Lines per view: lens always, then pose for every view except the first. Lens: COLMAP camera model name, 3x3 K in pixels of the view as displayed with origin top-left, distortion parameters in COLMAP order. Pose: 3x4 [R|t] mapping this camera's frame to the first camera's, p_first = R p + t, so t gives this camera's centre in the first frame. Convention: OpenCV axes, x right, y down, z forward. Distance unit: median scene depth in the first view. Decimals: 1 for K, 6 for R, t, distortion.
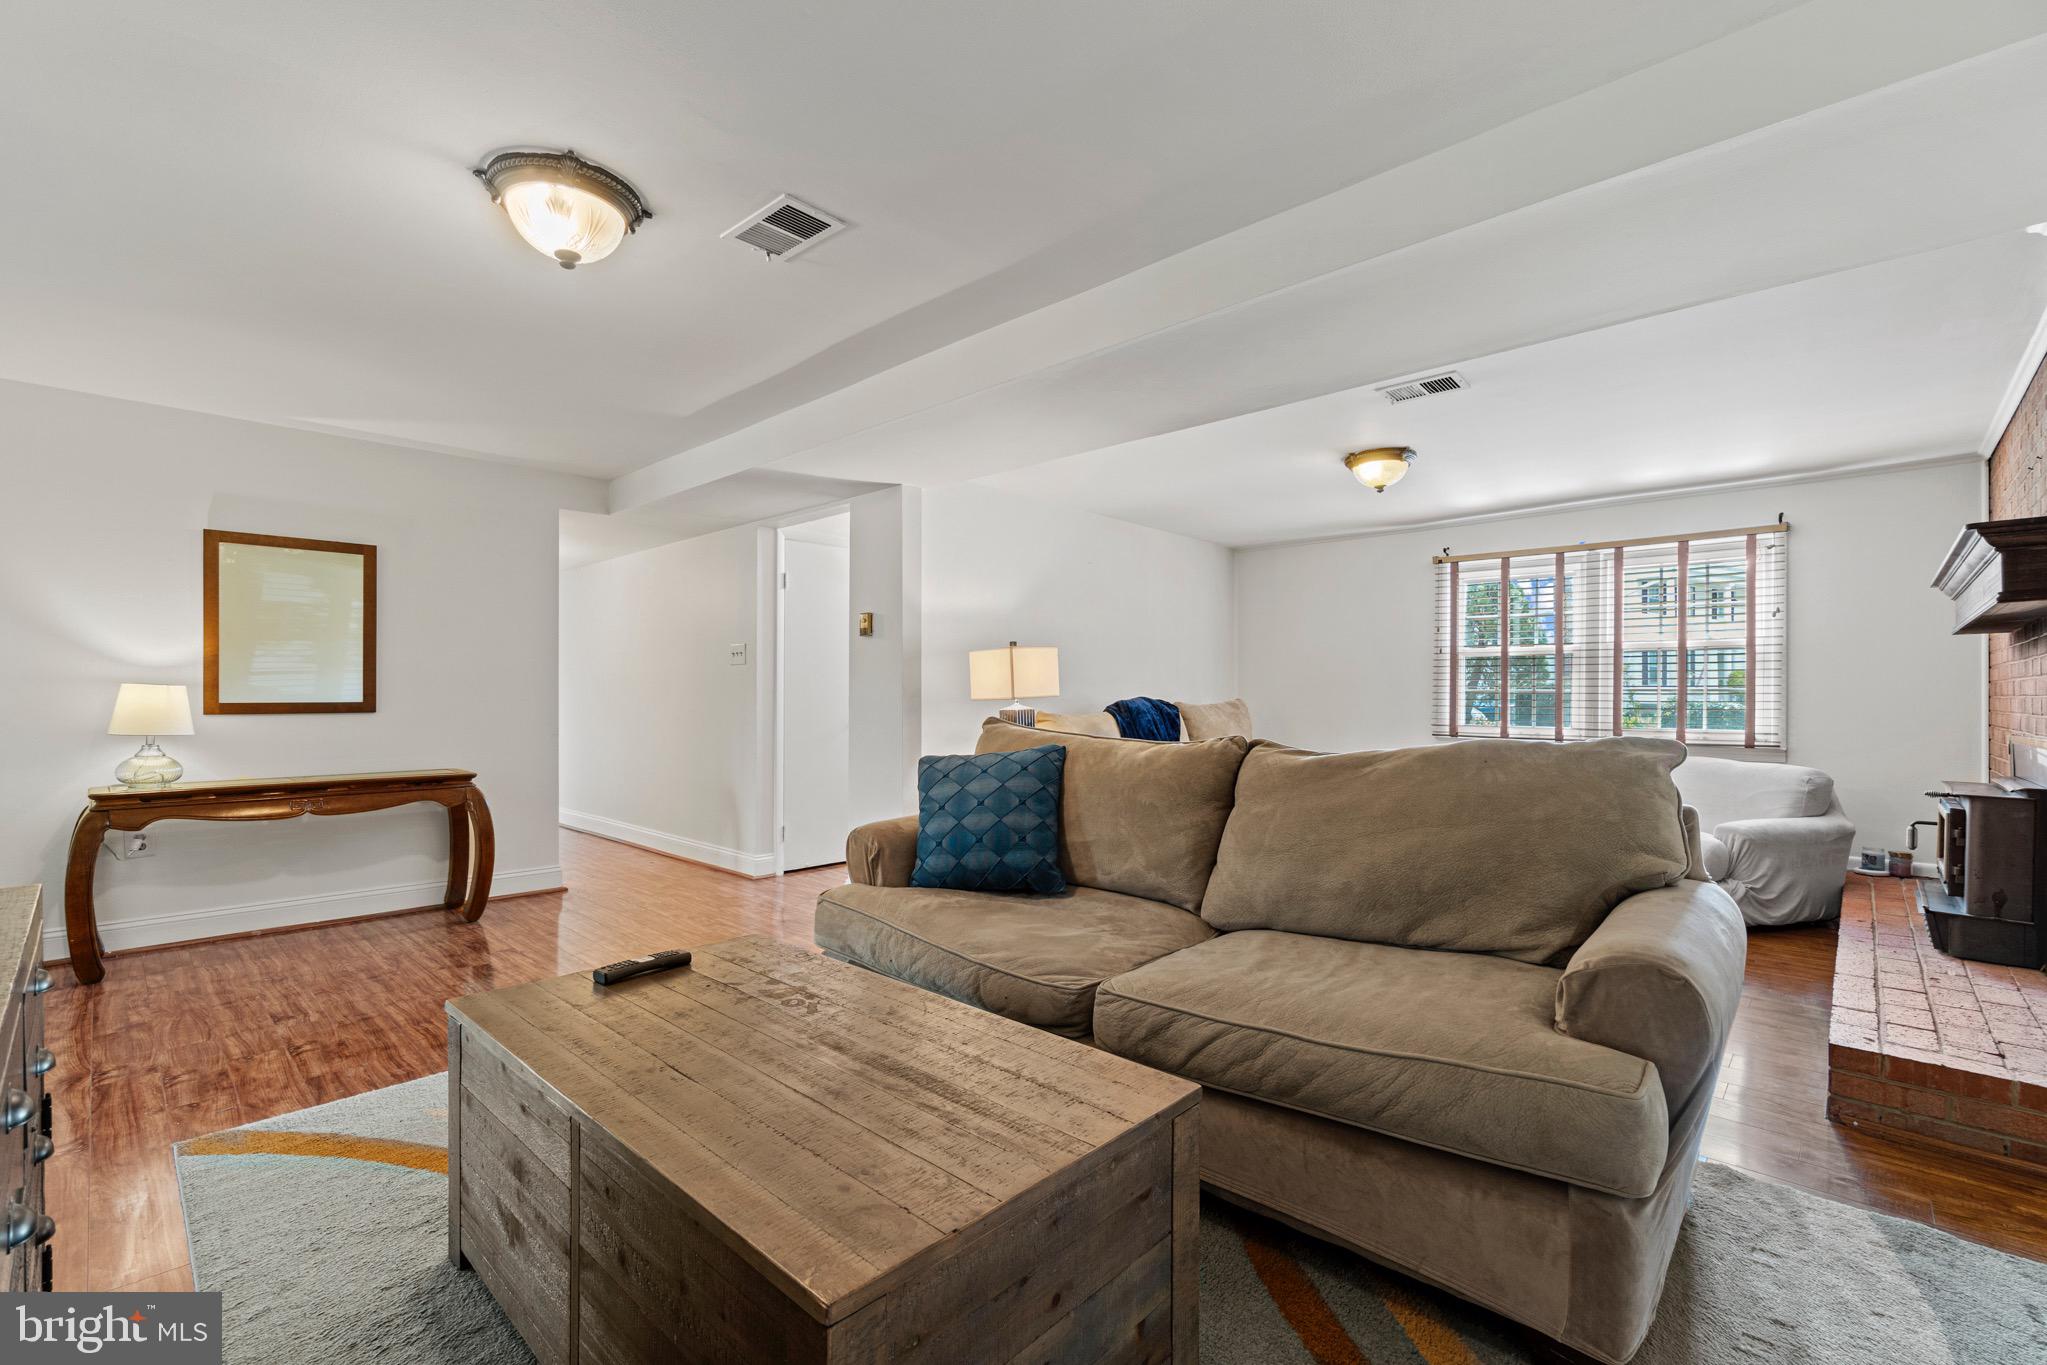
lens RADIAL K [[883.6, 0, 1029.5], [0, 883.6, 692.3], [0, 0, 1]] dist [0.000498, 0.000062]
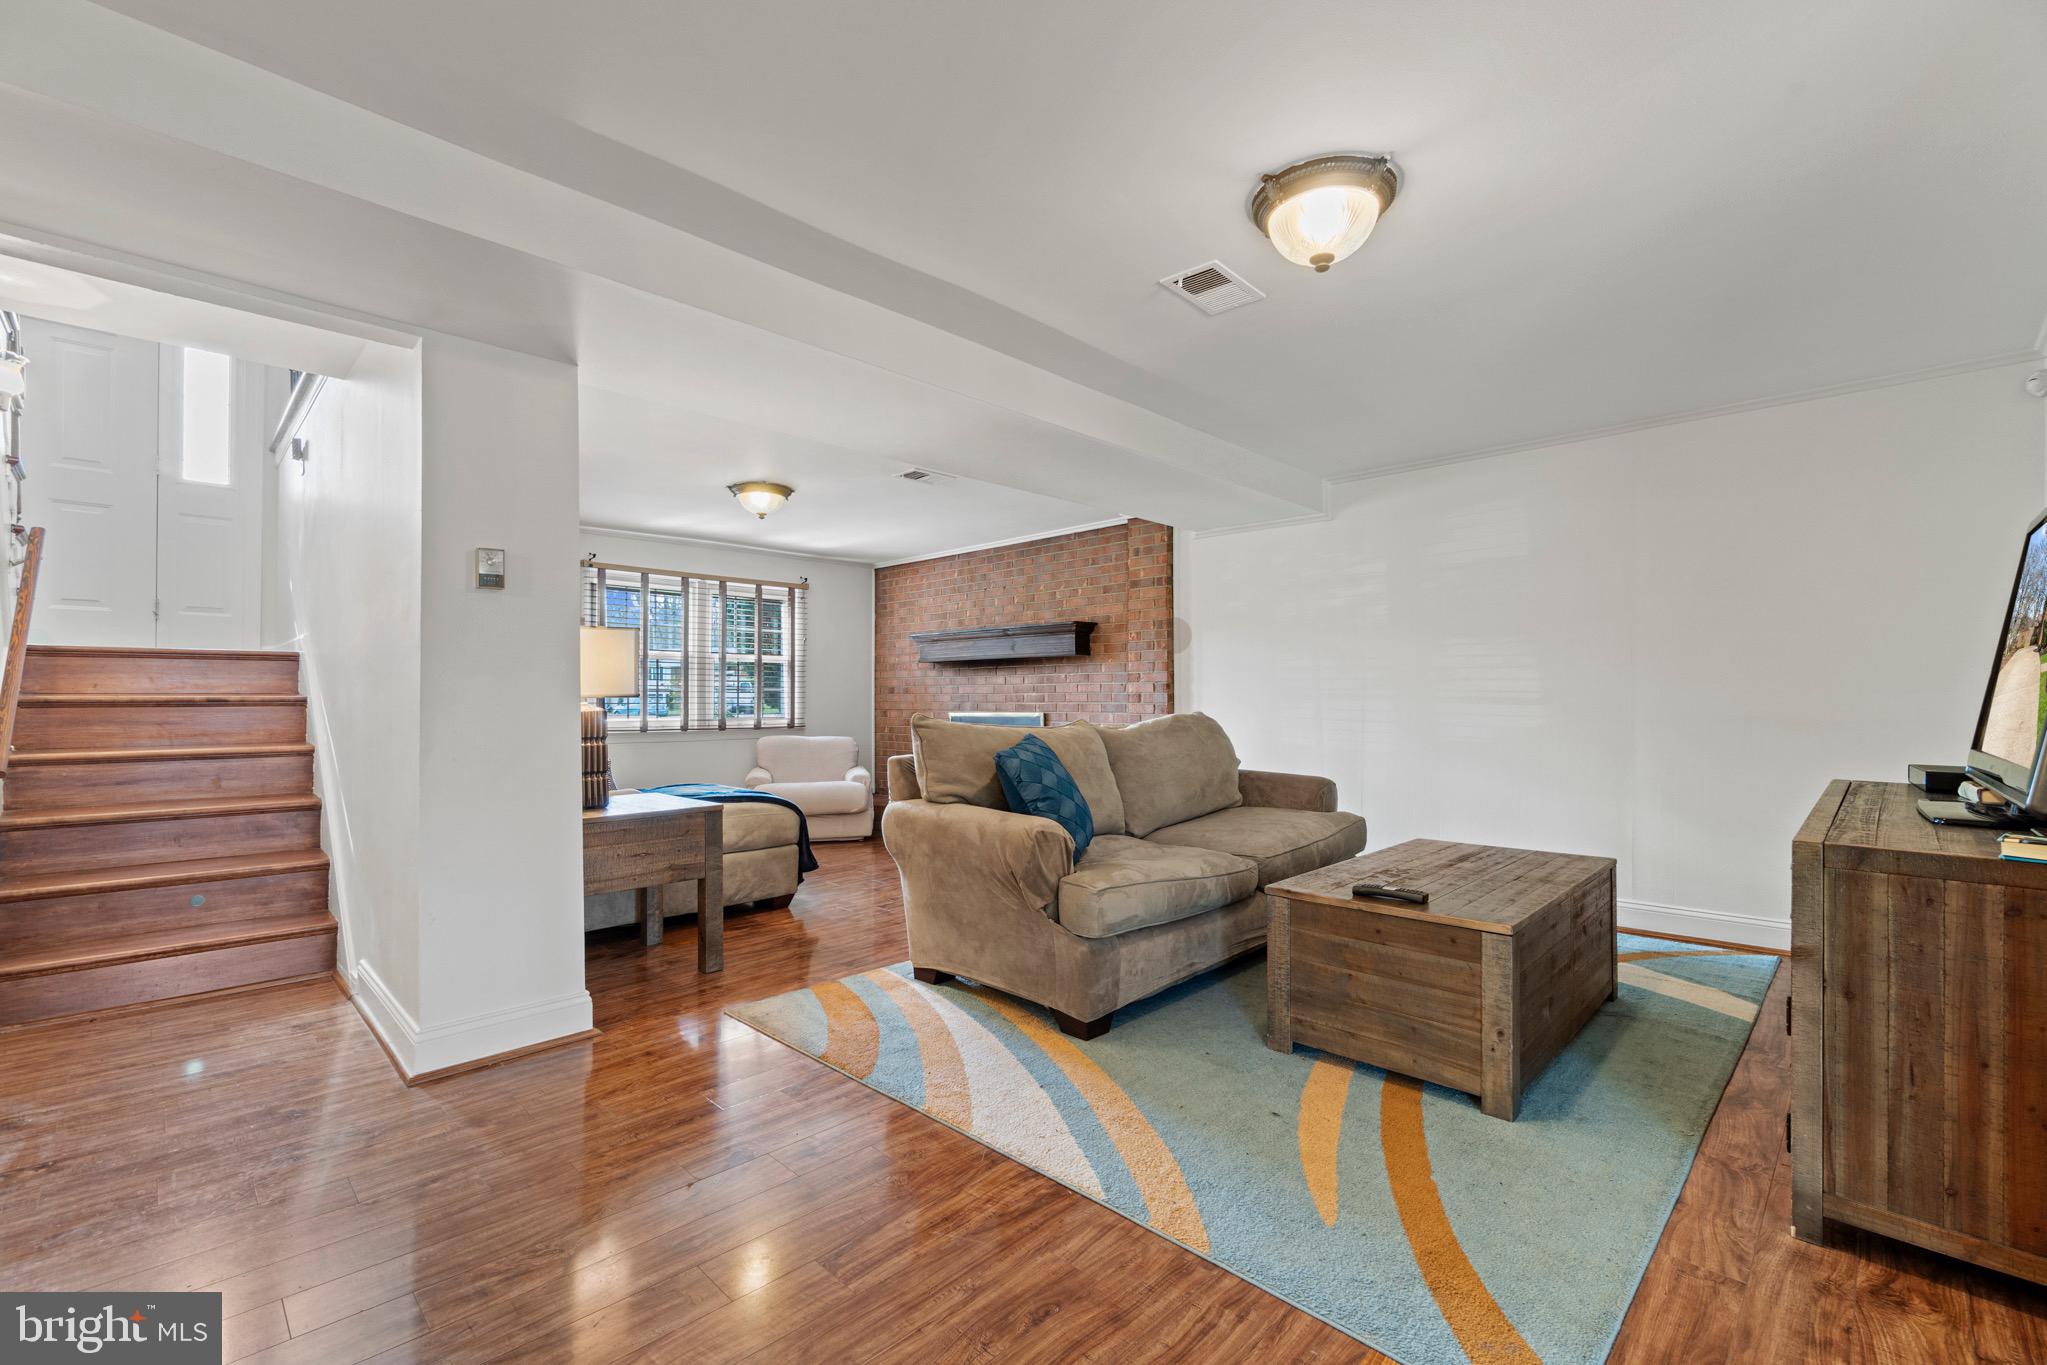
lens RADIAL K [[867.0, 0, 991.9], [0, 867.0, 687.9], [0, 0, 1]] dist [0.000546, 0.000009]
pose [[0.052218, 0.007676, 0.998606, -0.674812], [-0.006137, 0.999954, -0.007366, 0.004107], [-0.998617, -0.005743, 0.052263, 0.582213]]
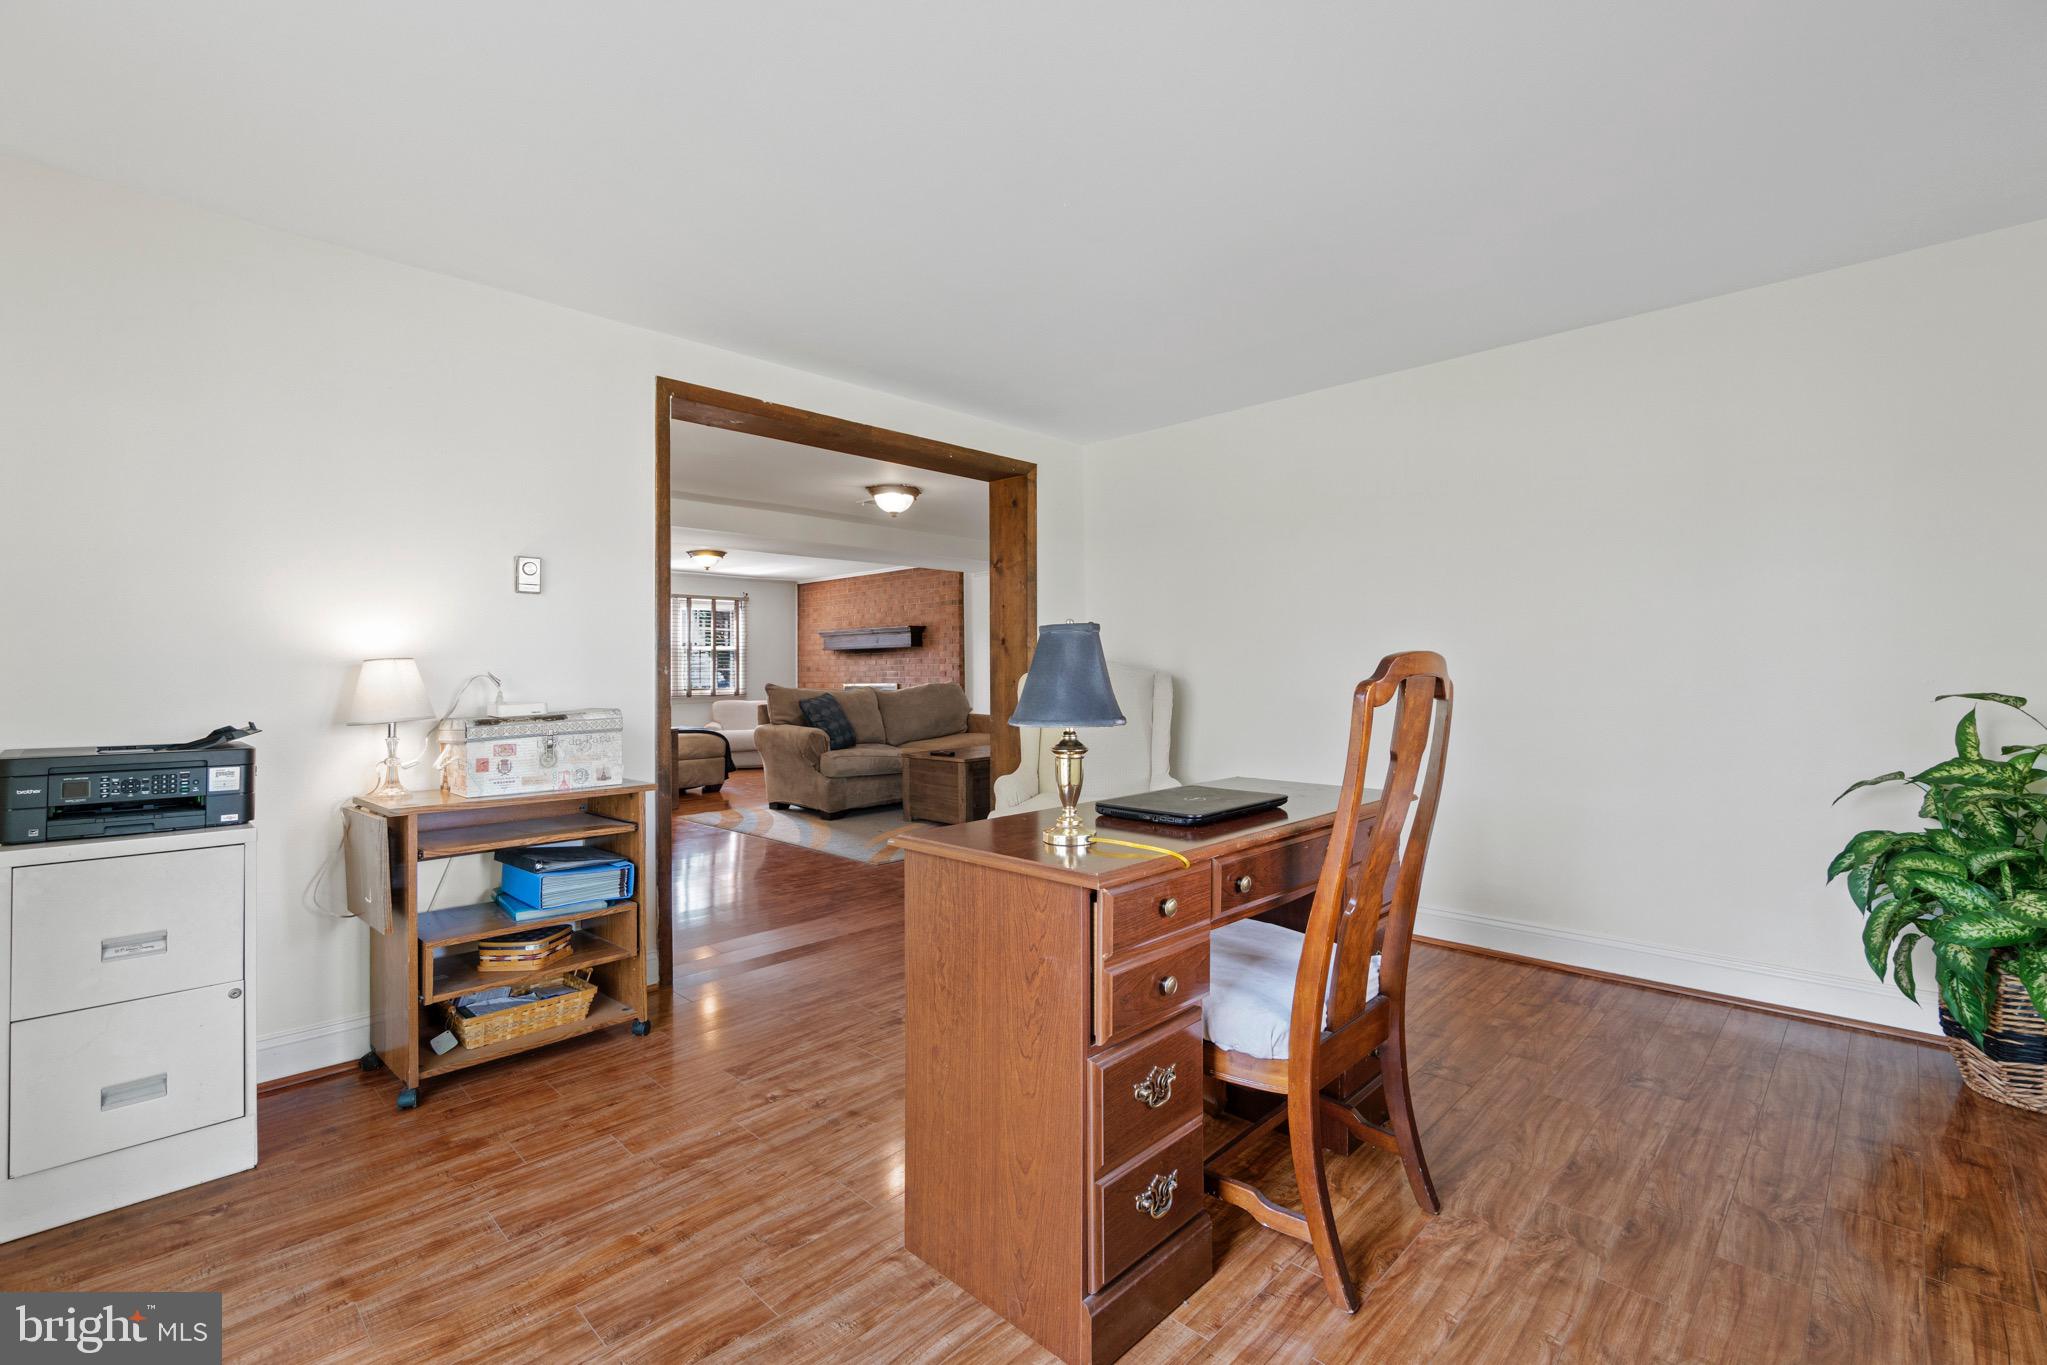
lens RADIAL K [[891.1, 0, 1003.0], [0, 891.1, 664.9], [0, 0, 1]] dist [-0.000003, 0.000001]
pose [[0.038548, 0.003224, 0.999252, -1.451682], [0.001433, 0.999994, -0.003282, -0.005165], [-0.999256, 0.001559, 0.038543, 0.235739]]
